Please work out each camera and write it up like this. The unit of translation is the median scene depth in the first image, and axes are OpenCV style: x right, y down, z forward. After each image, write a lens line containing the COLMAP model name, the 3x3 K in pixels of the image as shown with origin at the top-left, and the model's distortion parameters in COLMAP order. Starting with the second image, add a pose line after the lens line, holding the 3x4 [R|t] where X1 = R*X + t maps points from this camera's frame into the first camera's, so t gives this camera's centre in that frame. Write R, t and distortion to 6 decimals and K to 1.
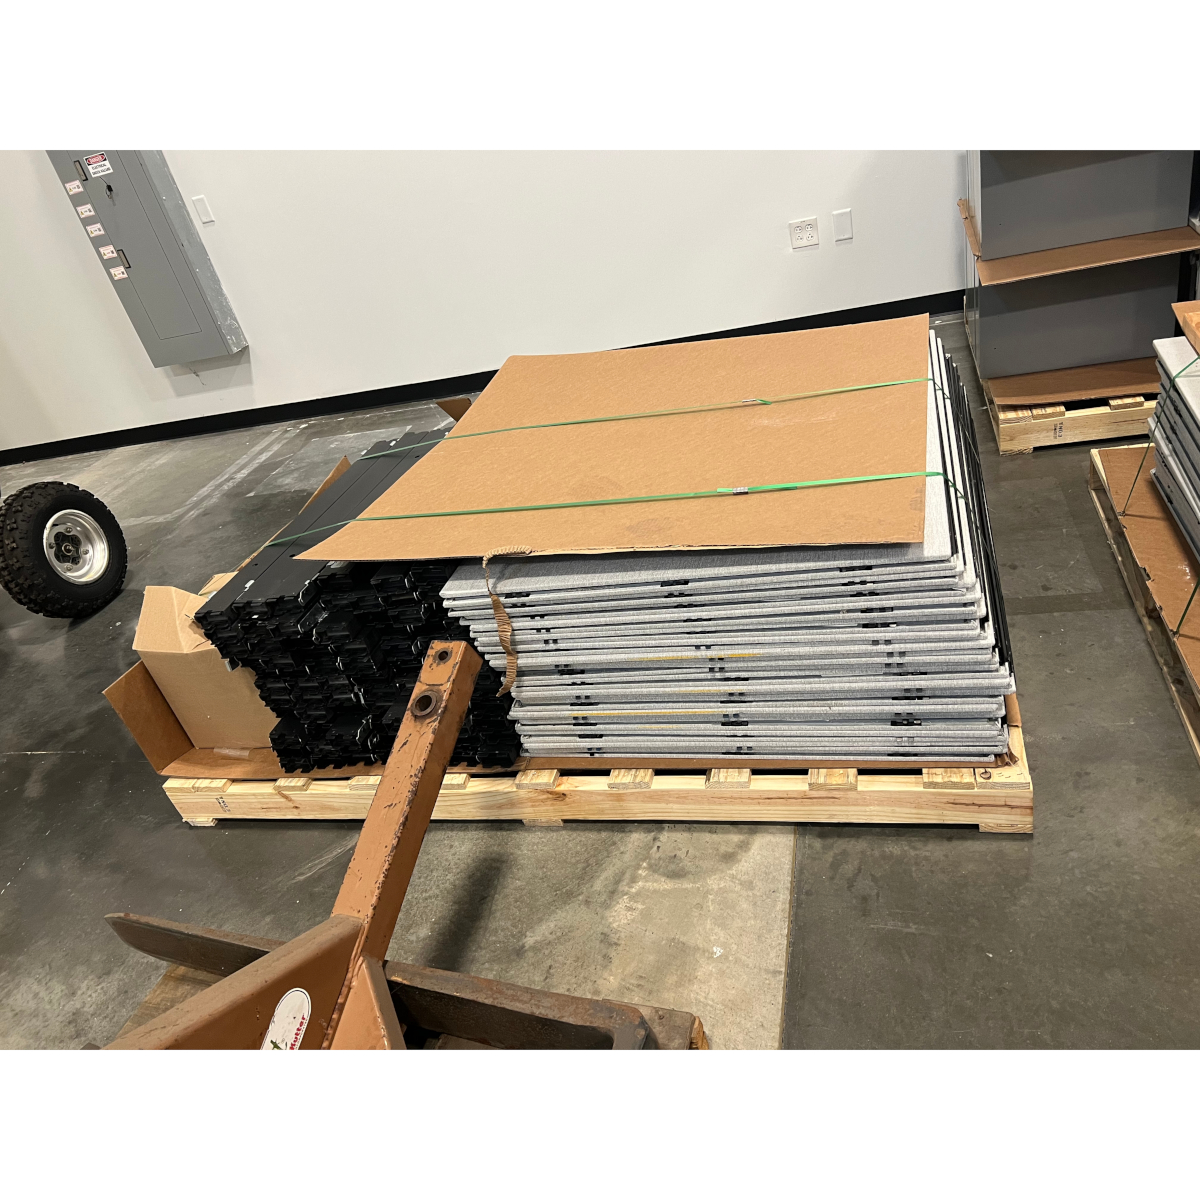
lens RADIAL K [[907.1, 0, 598.6], [0, 907.1, 620.1], [0, 0, 1]] dist [0.078299, -0.094863]
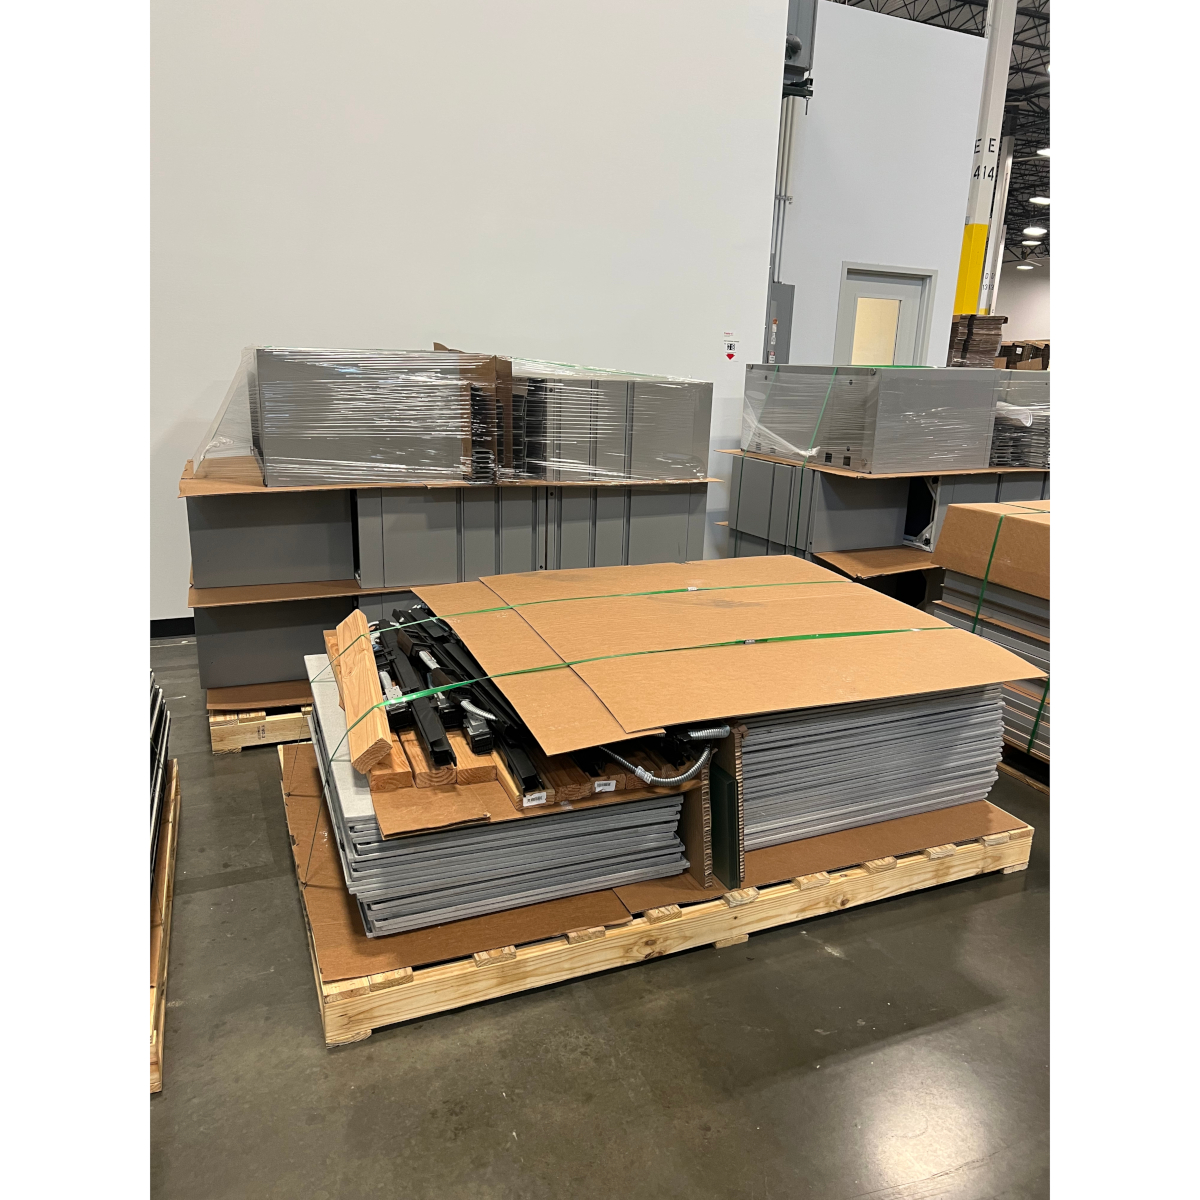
lens RADIAL K [[907.1, 0, 598.6], [0, 907.1, 620.1], [0, 0, 1]] dist [0.078299, -0.094863]
pose [[0.767175, 0.085345, 0.635735, 0.102195], [0.140462, 0.944702, -0.296326, 0.076455], [-0.625870, 0.316630, 0.712764, -0.160724]]
